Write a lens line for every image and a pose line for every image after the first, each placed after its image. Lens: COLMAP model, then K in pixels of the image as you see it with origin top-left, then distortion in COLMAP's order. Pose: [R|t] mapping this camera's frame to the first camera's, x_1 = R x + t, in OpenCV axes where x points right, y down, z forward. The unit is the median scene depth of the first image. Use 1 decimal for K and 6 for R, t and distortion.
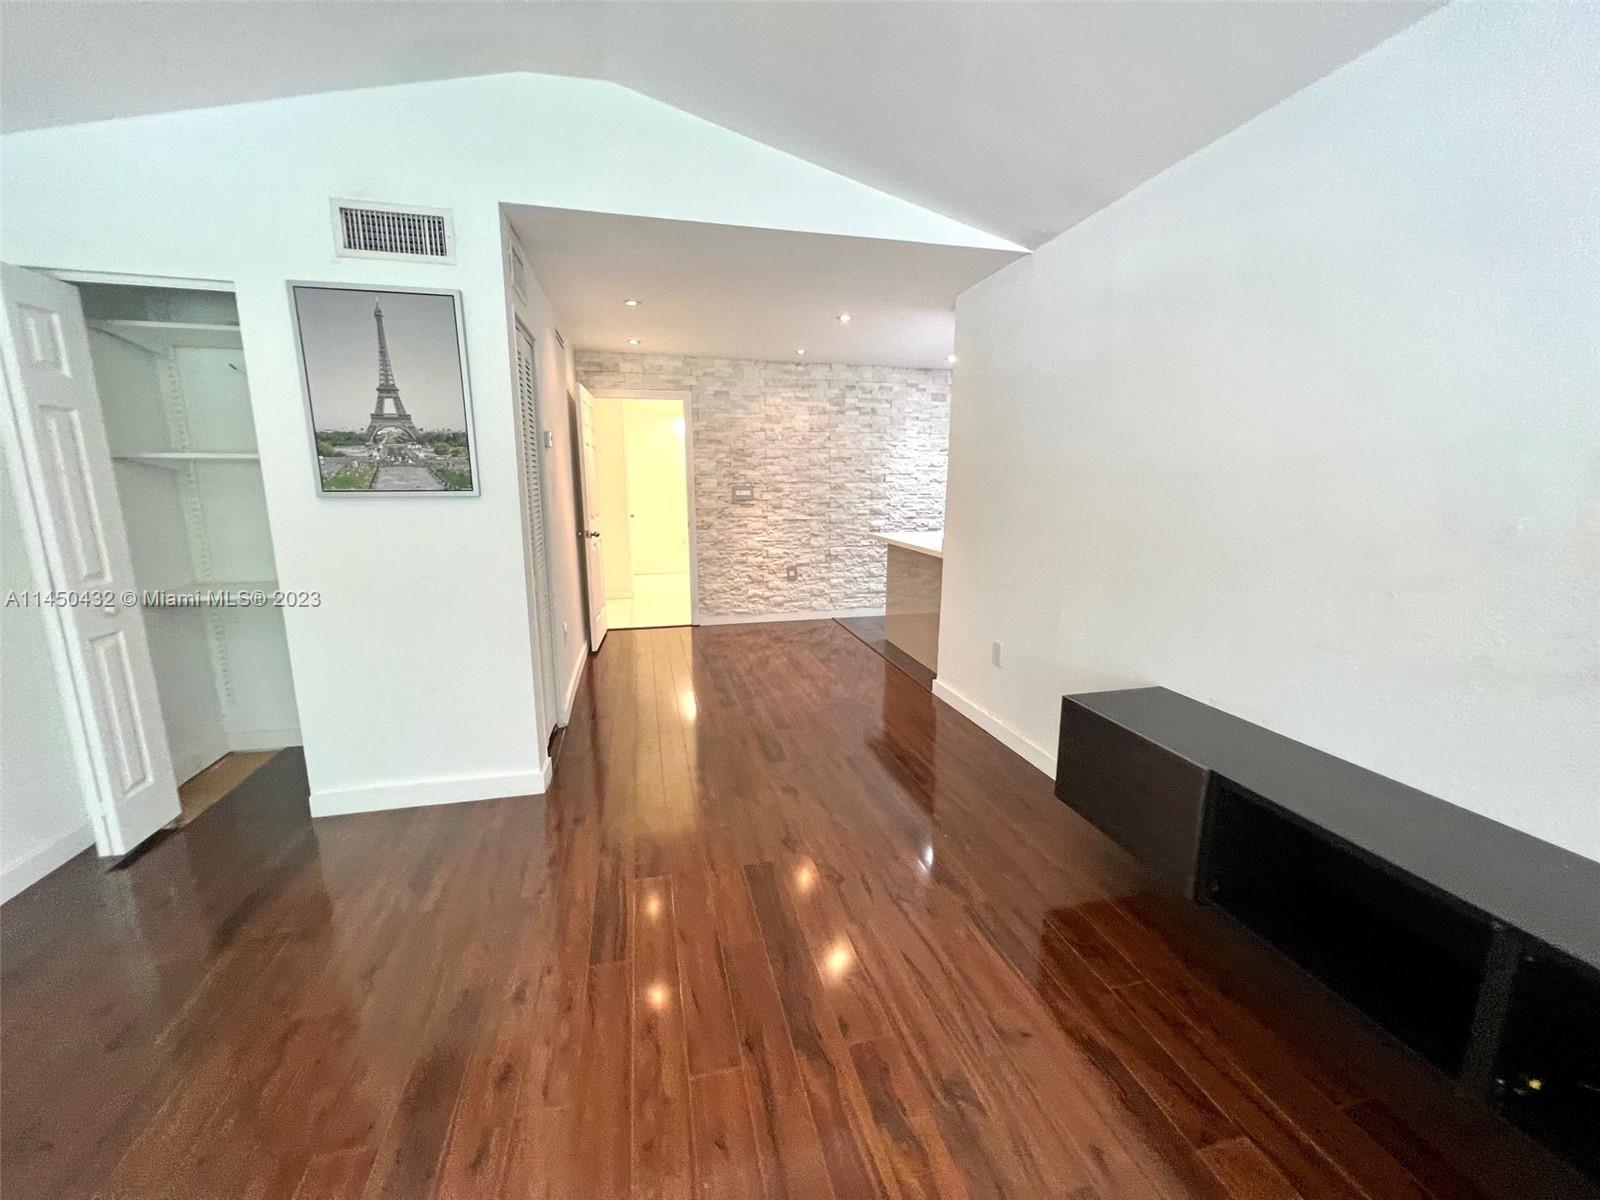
lens RADIAL K [[647.0, 0, 798.9], [0, 647.0, 598.0], [0, 0, 1]] dist [0.002605, 0.000266]
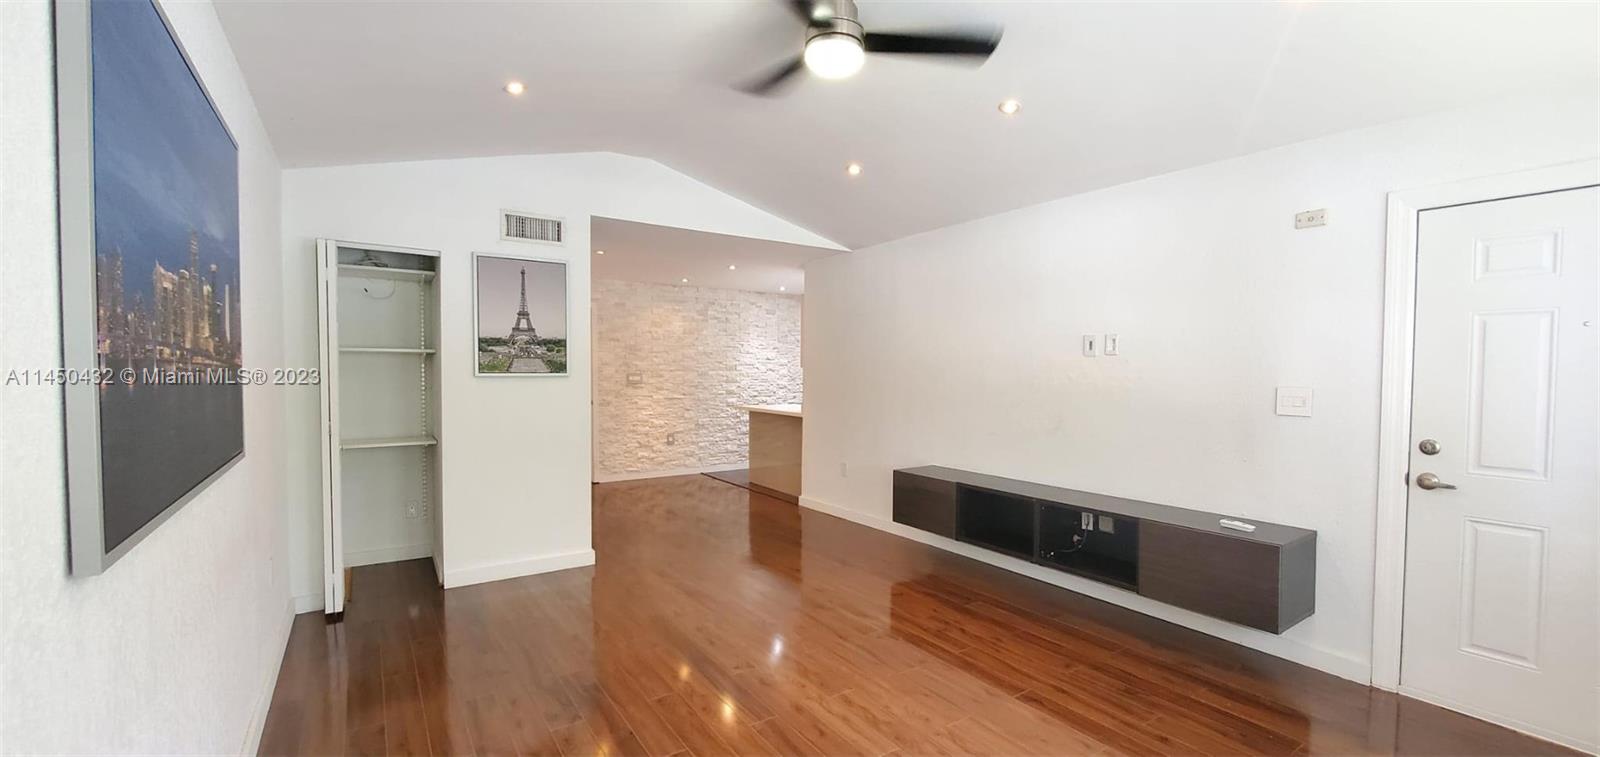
lens RADIAL K [[637.5, 0, 801.4], [0, 637.5, 381.8], [0, 0, 1]] dist [0.002452, 0.000028]
pose [[0.939902, -0.002811, 0.341433, -0.210333], [0.058303, 0.986602, -0.152375, 0.061819], [-0.336430, 0.163124, 0.927472, -0.313019]]
